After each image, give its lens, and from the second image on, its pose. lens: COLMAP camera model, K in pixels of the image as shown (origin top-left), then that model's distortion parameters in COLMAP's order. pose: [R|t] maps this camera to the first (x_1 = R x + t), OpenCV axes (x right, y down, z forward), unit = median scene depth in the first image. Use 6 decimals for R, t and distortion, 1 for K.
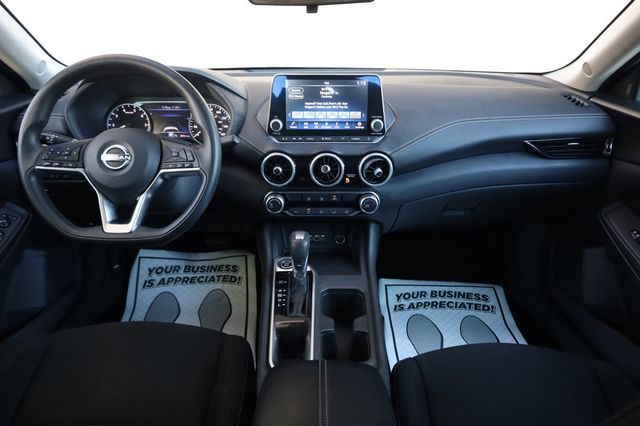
lens RADIAL K [[439.8, 0, 320.0], [0, 439.8, 213.0], [0, 0, 1]] dist [0.003630, 0.000494]
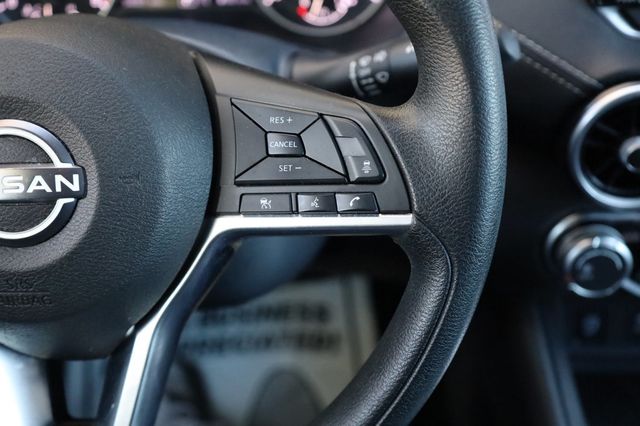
lens RADIAL K [[742.0, 0, 320.0], [0, 742.0, 213.0], [0, 0, 1]] dist [0.002398, 0.003857]
pose [[0.998785, -0.014620, -0.047062, -0.230414], [0.023409, 0.981109, 0.192032, -0.131951], [0.043366, -0.192901, 0.980259, 0.503879]]
